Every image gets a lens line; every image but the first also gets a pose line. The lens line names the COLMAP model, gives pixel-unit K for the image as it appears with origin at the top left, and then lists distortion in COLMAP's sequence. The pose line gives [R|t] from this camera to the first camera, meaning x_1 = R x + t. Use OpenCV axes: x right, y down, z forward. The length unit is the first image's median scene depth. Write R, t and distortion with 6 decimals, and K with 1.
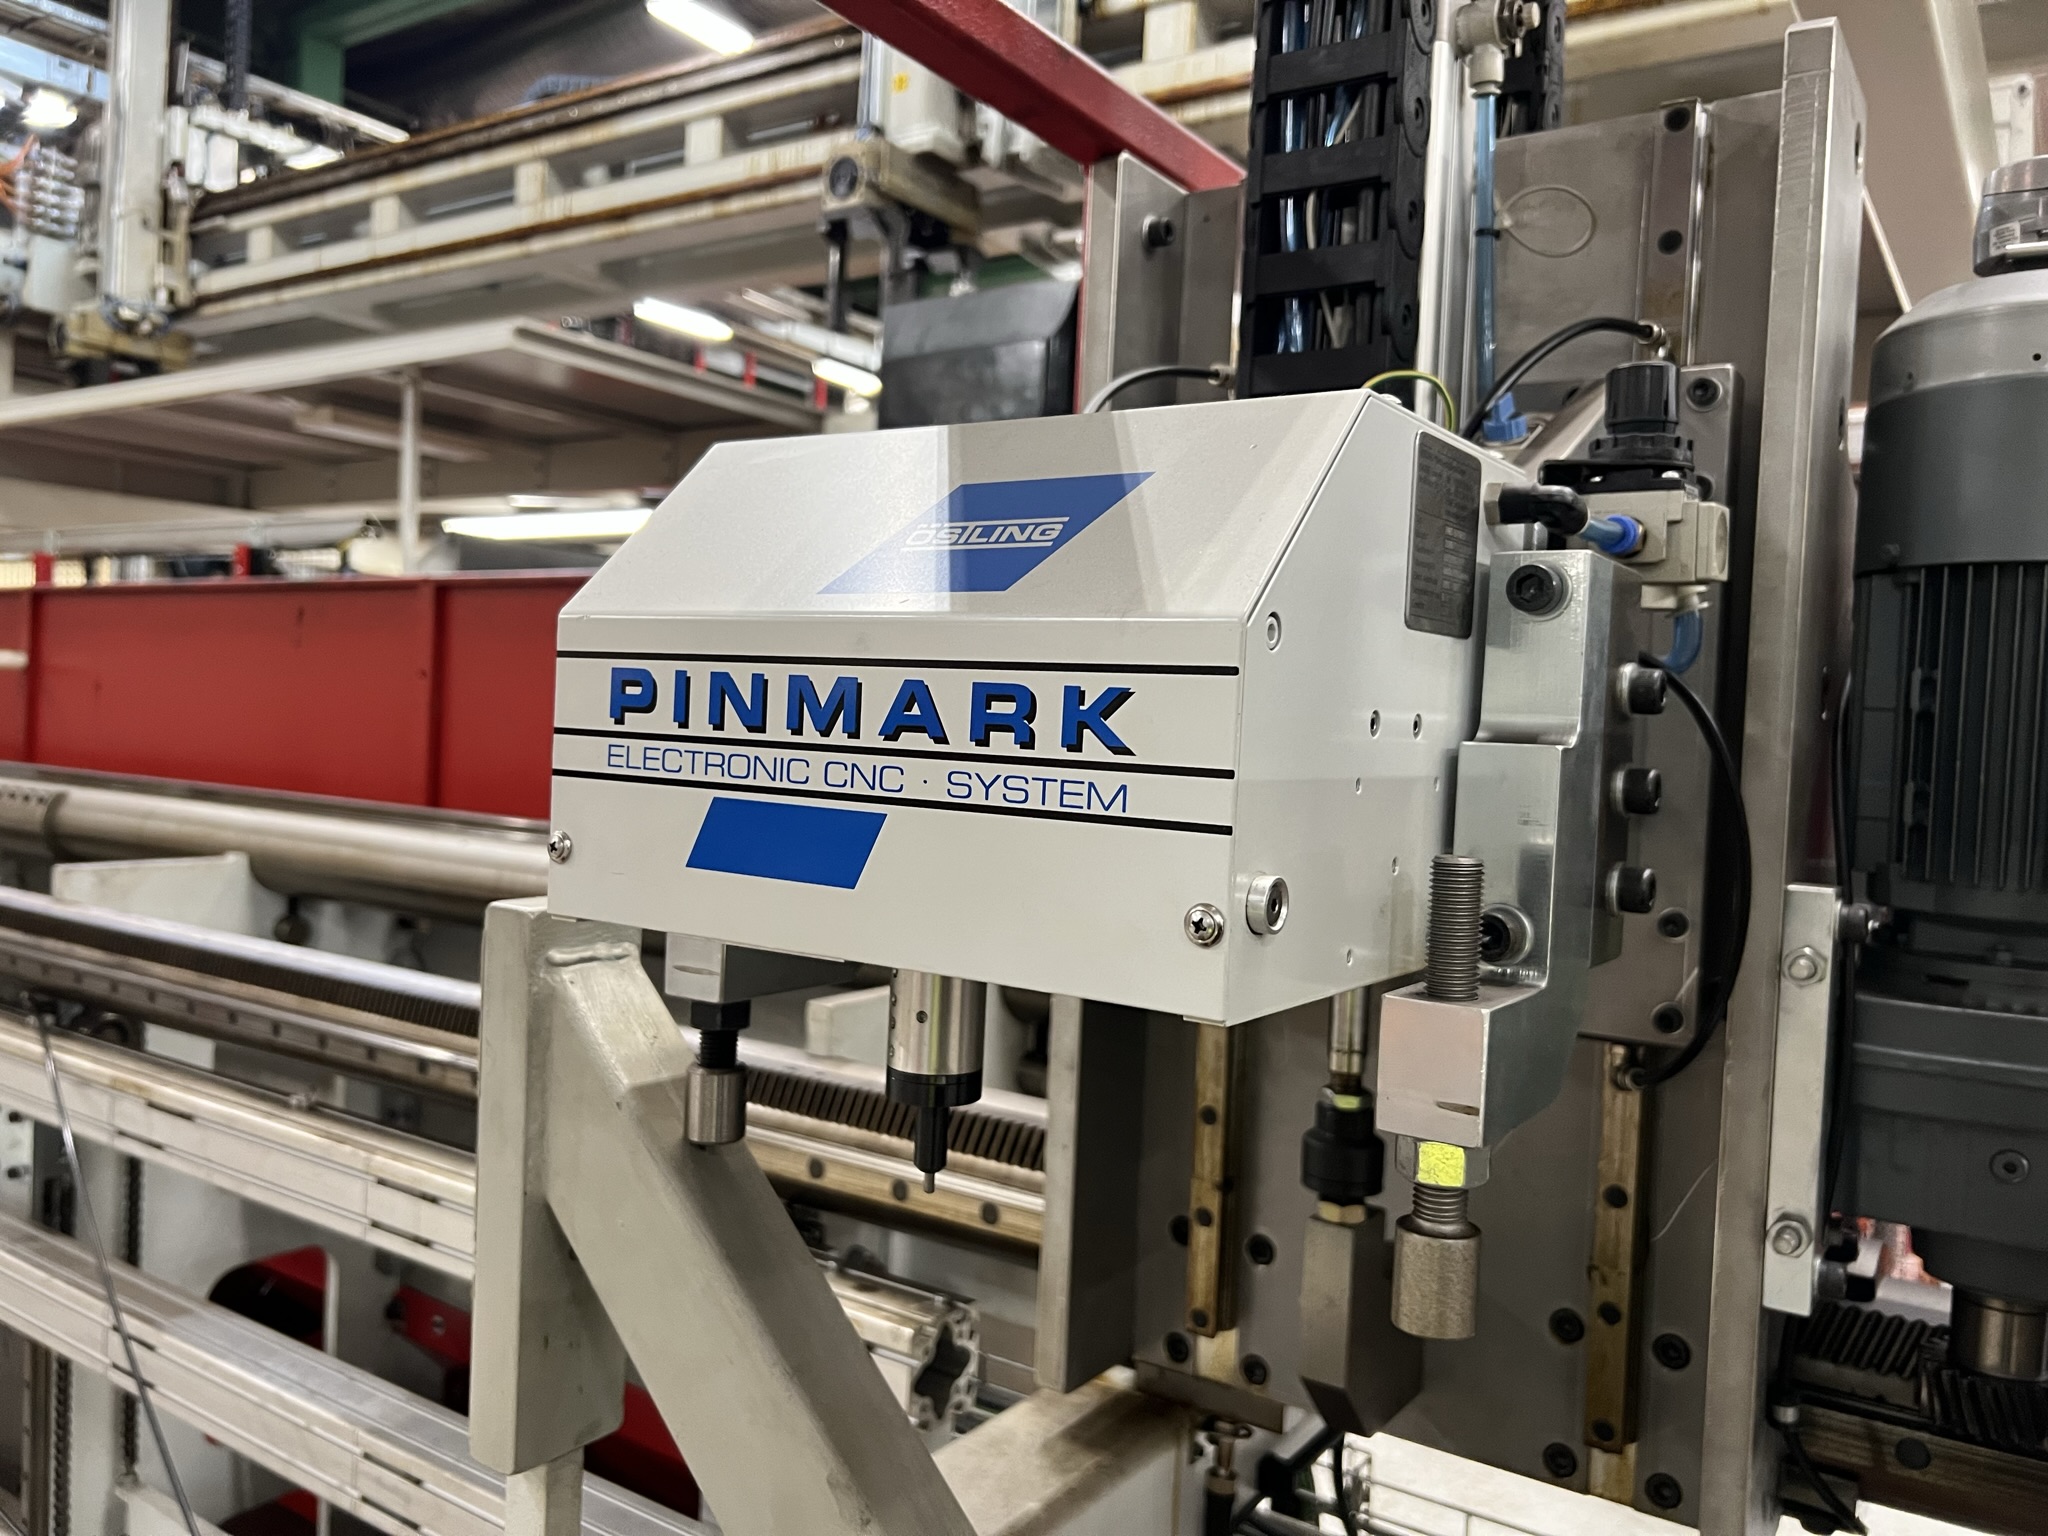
lens RADIAL K [[1576.8, 0, 1027.1], [0, 1576.8, 779.0], [0, 0, 1]] dist [0.039972, -0.065765]
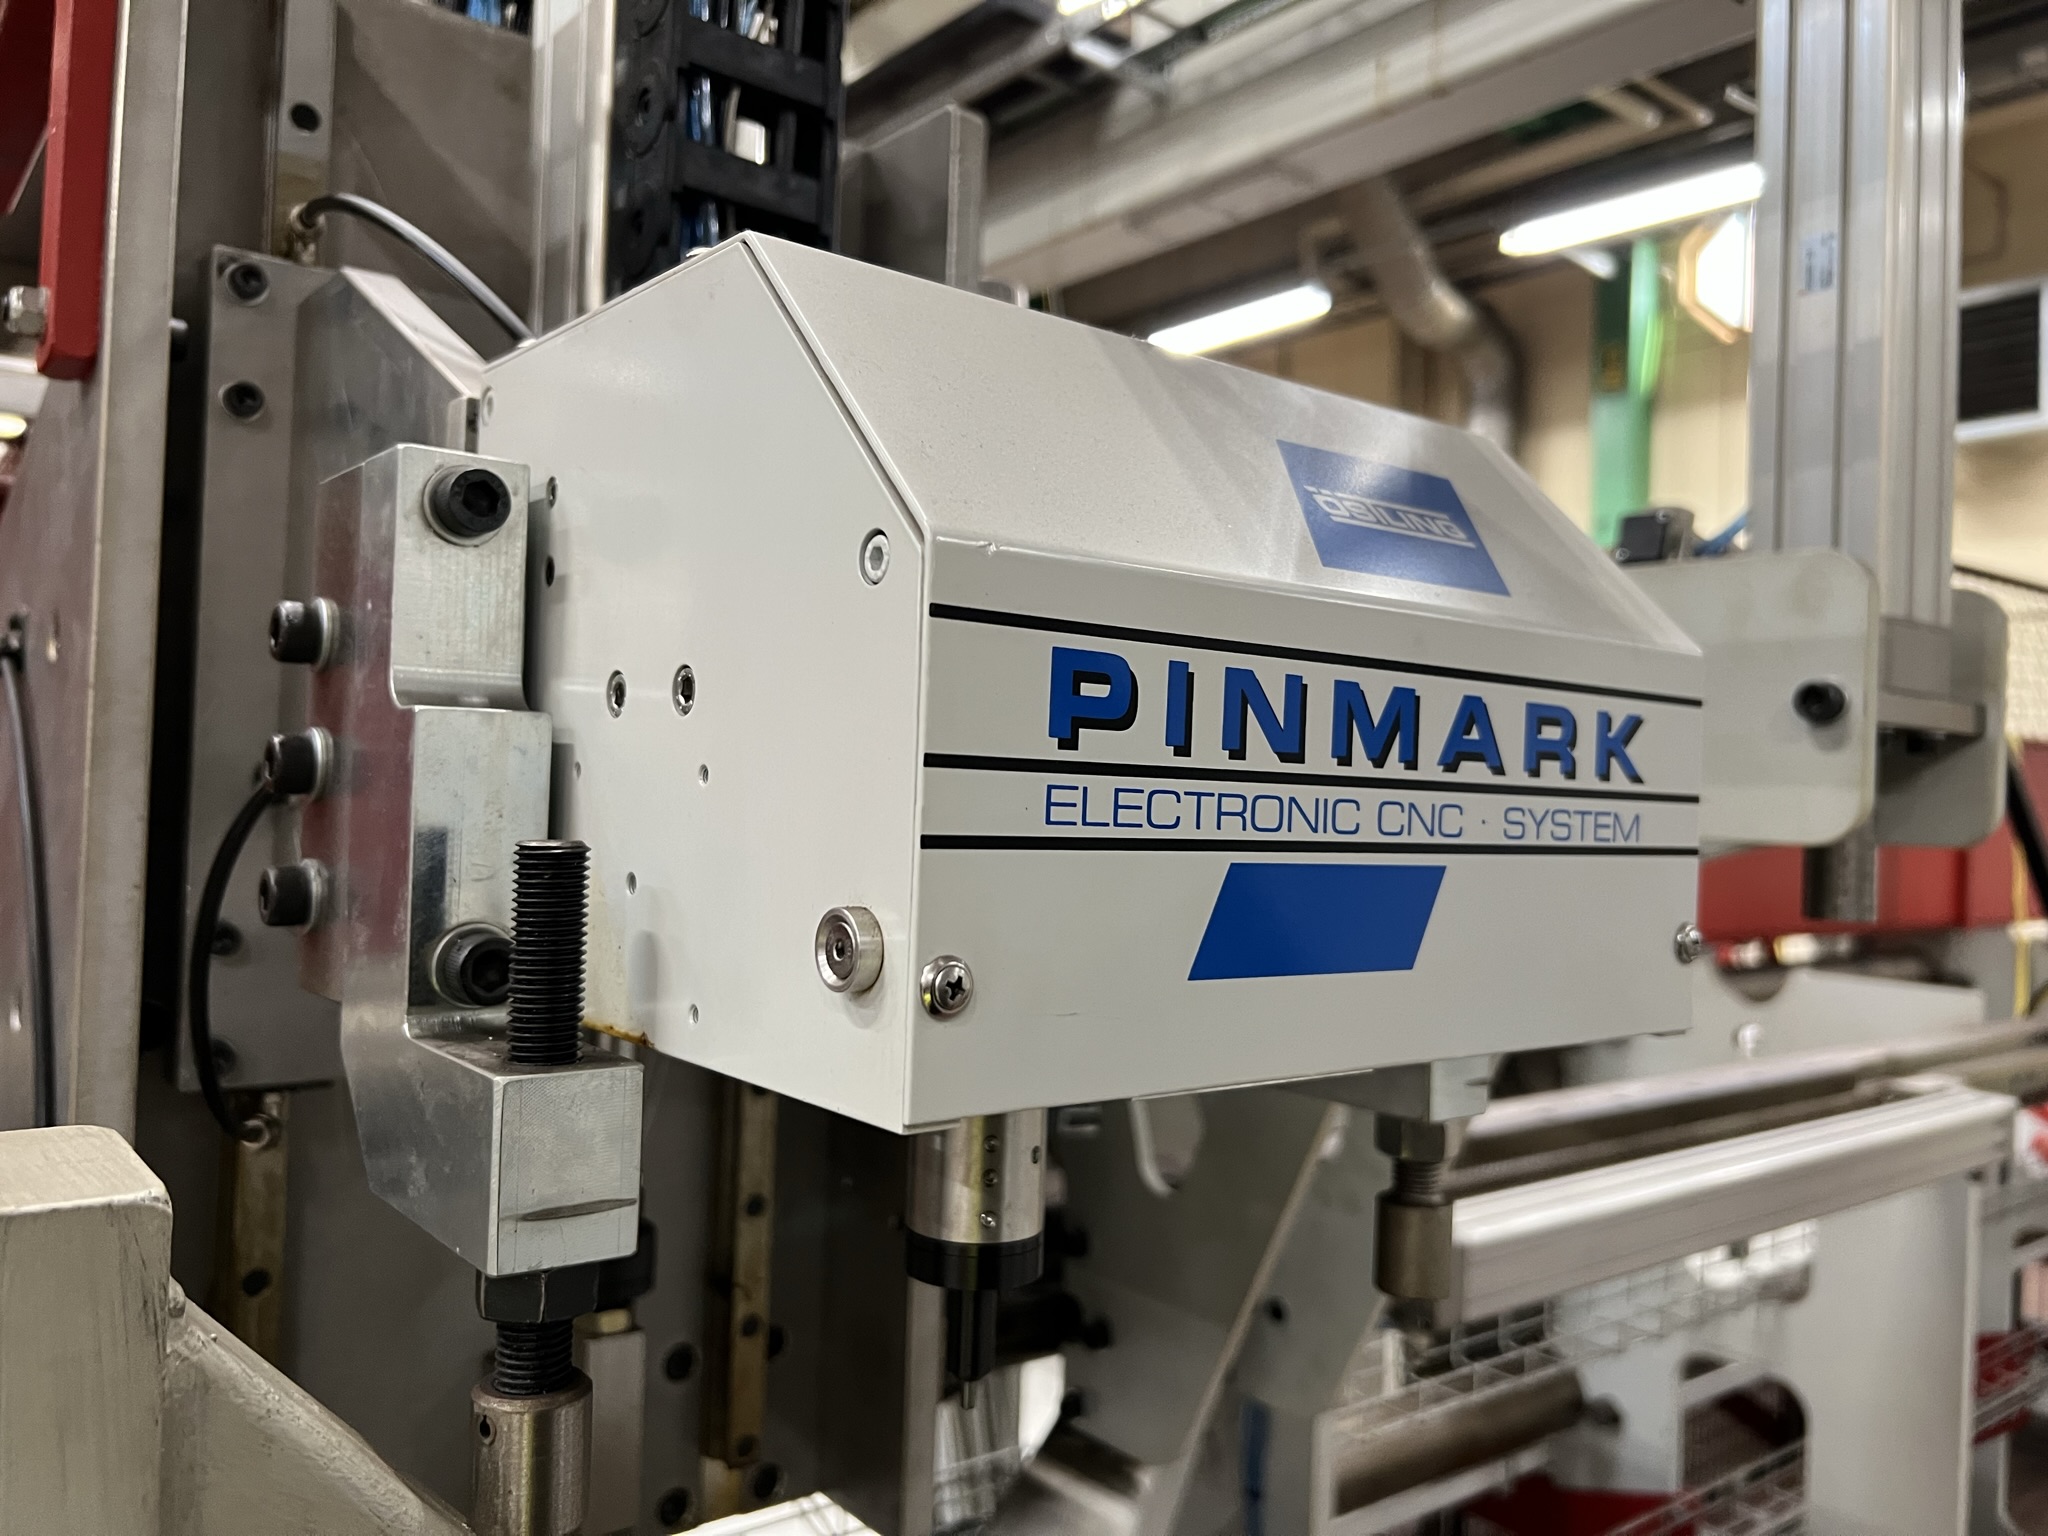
lens RADIAL K [[1576.8, 0, 1002.1], [0, 1576.8, 769.4], [0, 0, 1]] dist [0.039972, -0.065765]
pose [[0.315272, -0.021743, 0.948752, -0.887526], [0.013683, 0.999738, 0.018365, -0.042249], [-0.948903, 0.007192, 0.315487, 0.944924]]
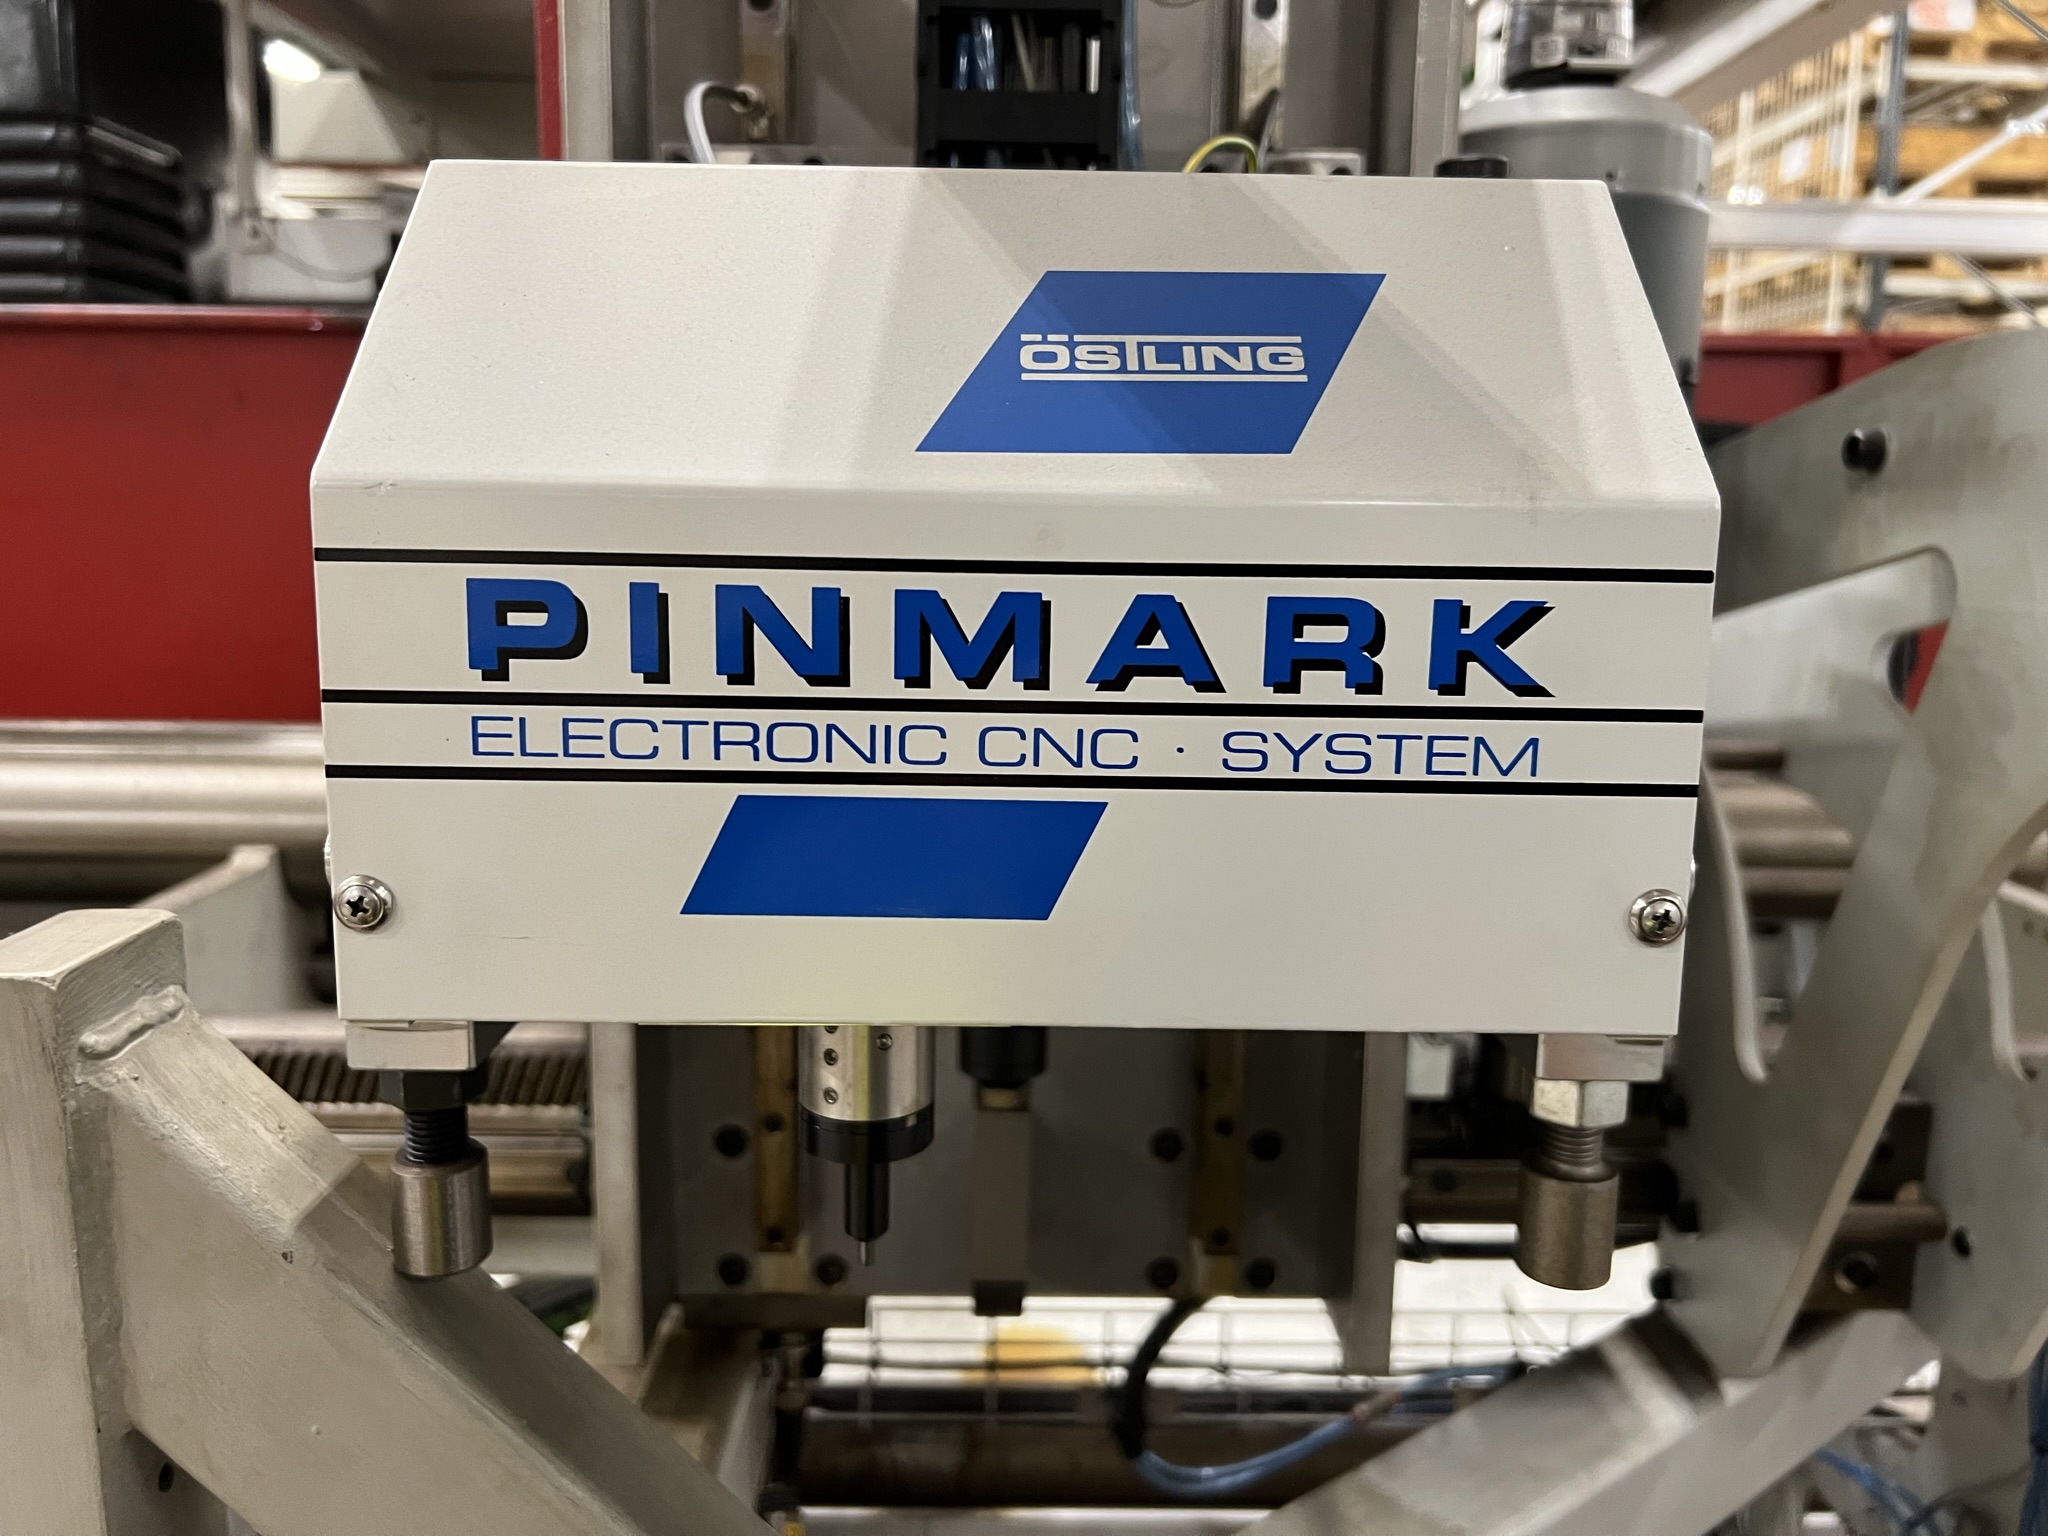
lens RADIAL K [[1576.8, 0, 1010.5], [0, 1576.8, 770.8], [0, 0, 1]] dist [0.039972, -0.065765]
pose [[0.826896, -0.126238, 0.548003, -0.468177], [0.044480, 0.986107, 0.160043, -0.094654], [-0.560593, -0.107964, 0.821023, 0.482695]]
